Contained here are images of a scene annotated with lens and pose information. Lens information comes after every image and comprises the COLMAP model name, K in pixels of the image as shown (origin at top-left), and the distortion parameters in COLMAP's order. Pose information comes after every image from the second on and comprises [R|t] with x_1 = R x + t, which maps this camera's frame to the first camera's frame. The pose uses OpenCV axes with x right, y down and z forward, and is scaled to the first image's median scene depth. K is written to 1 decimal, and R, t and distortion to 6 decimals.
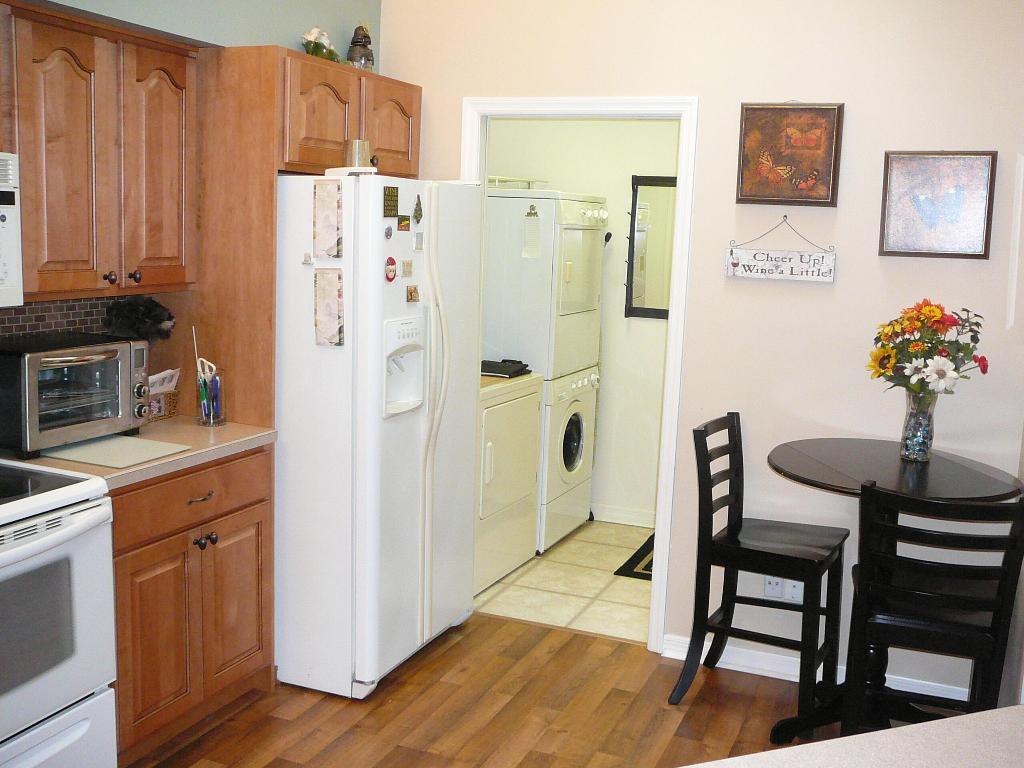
lens RADIAL K [[1063.6, 0, 524.6], [0, 1063.6, 382.4], [0, 0, 1]] dist [-0.106201, 0.182577]
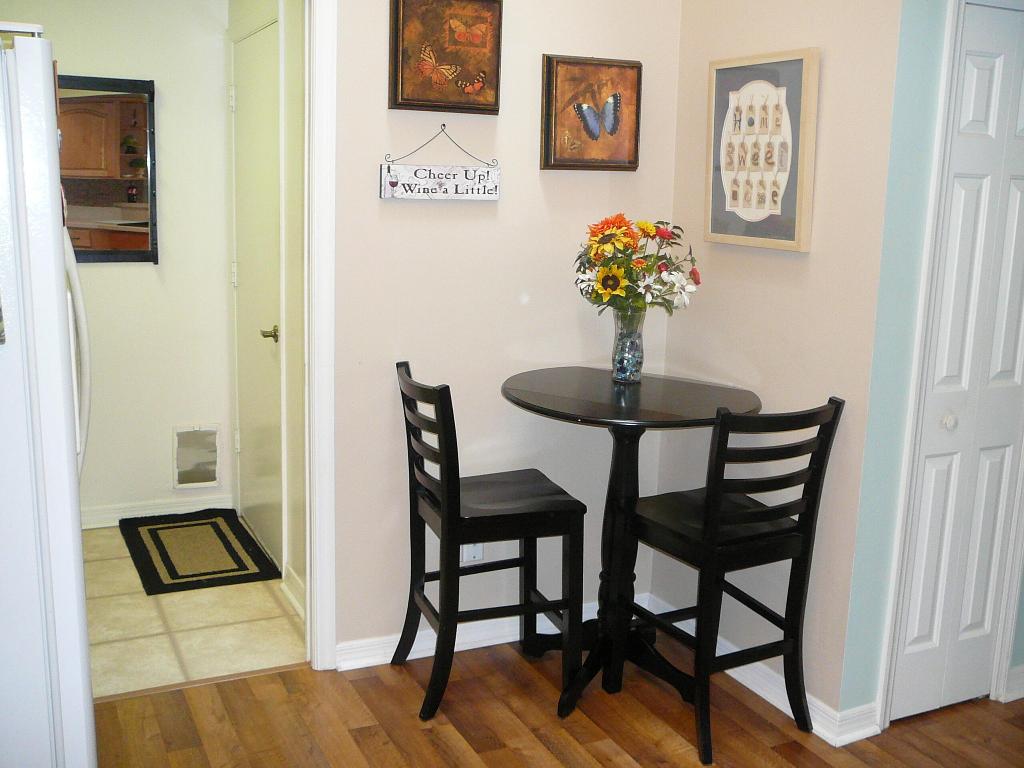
lens RADIAL K [[1063.6, 0, 524.6], [0, 1063.6, 382.4], [0, 0, 1]] dist [-0.106201, 0.182577]
pose [[0.656193, -0.160521, 0.737322, -0.375735], [0.105081, 0.987030, 0.121366, -0.049587], [-0.747240, -0.002161, 0.664550, 0.387579]]
